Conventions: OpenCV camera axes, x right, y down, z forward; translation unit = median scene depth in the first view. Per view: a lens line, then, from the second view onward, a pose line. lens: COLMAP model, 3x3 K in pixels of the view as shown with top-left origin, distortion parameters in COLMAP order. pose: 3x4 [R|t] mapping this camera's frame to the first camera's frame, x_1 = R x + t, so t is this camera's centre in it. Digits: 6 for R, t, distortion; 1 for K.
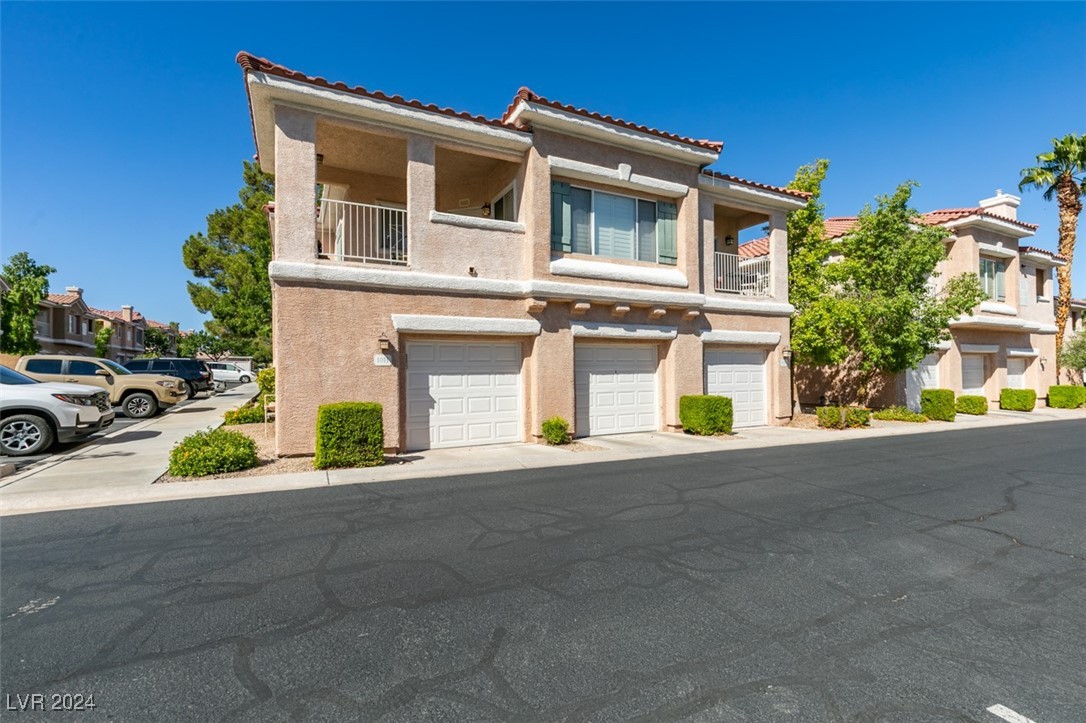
lens RADIAL K [[486.0, 0, 546.1], [0, 486.0, 368.2], [0, 0, 1]] dist [-0.000764, -0.000120]
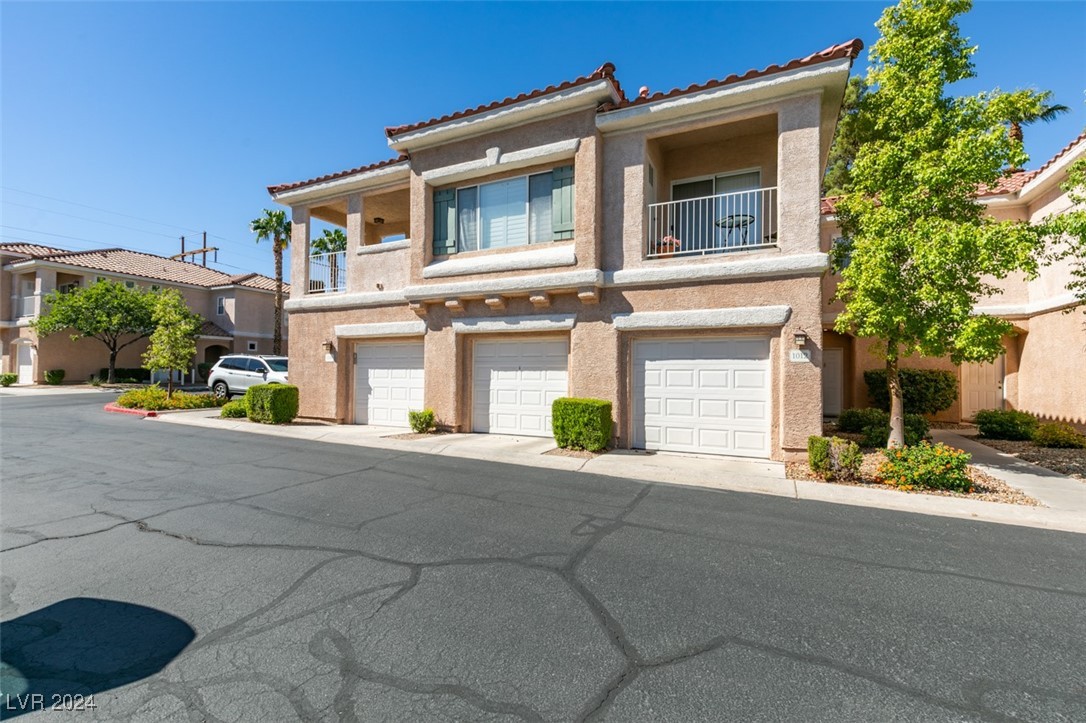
lens RADIAL K [[486.0, 0, 546.6], [0, 486.0, 360.2], [0, 0, 1]] dist [-0.000764, -0.000120]
pose [[0.599625, -0.004390, -0.800269, 0.967366], [-0.004536, 0.999950, -0.008884, 0.000227], [0.800268, 0.008957, 0.599575, 0.513852]]
